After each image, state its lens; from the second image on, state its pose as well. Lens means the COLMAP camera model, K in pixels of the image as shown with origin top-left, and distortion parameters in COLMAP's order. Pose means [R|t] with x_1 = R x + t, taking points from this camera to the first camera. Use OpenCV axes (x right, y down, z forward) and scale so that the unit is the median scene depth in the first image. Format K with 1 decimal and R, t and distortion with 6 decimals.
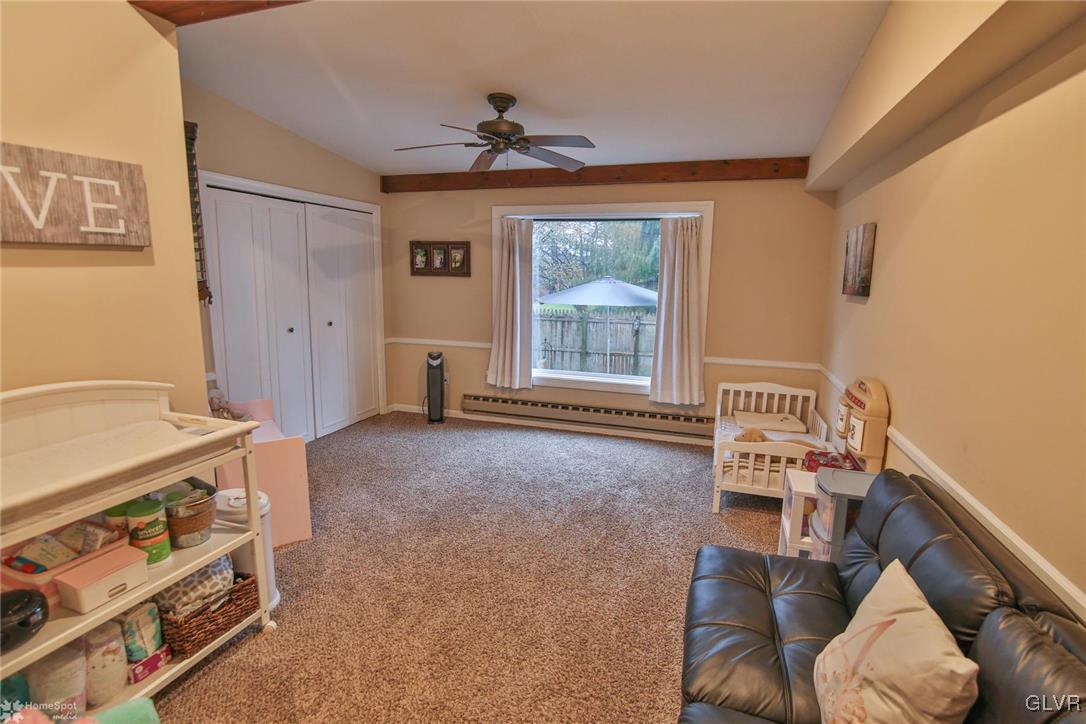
lens RADIAL K [[532.2, 0, 539.2], [0, 532.2, 366.4], [0, 0, 1]] dist [-0.015764, 0.000239]
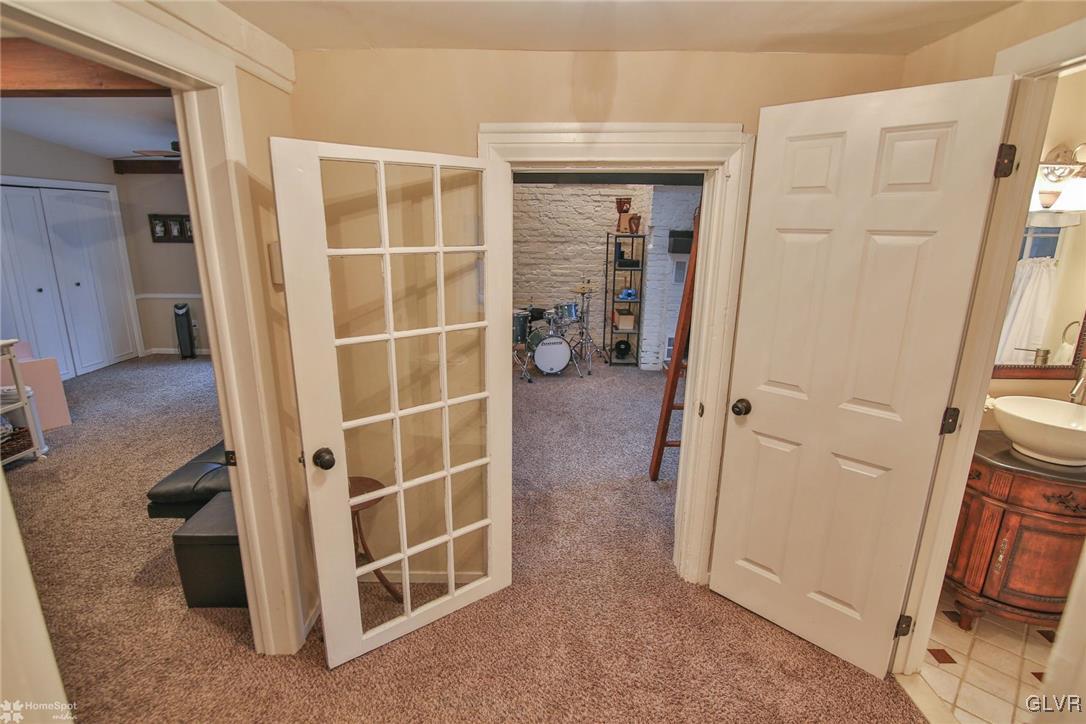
lens RADIAL K [[532.2, 0, 539.2], [0, 532.2, 366.4], [0, 0, 1]] dist [-0.015764, 0.000239]
pose [[0.953471, -0.082901, 0.289861, 0.242397], [0.057189, 0.993728, 0.096092, 0.049898], [-0.296009, -0.075044, 0.952233, -0.466990]]
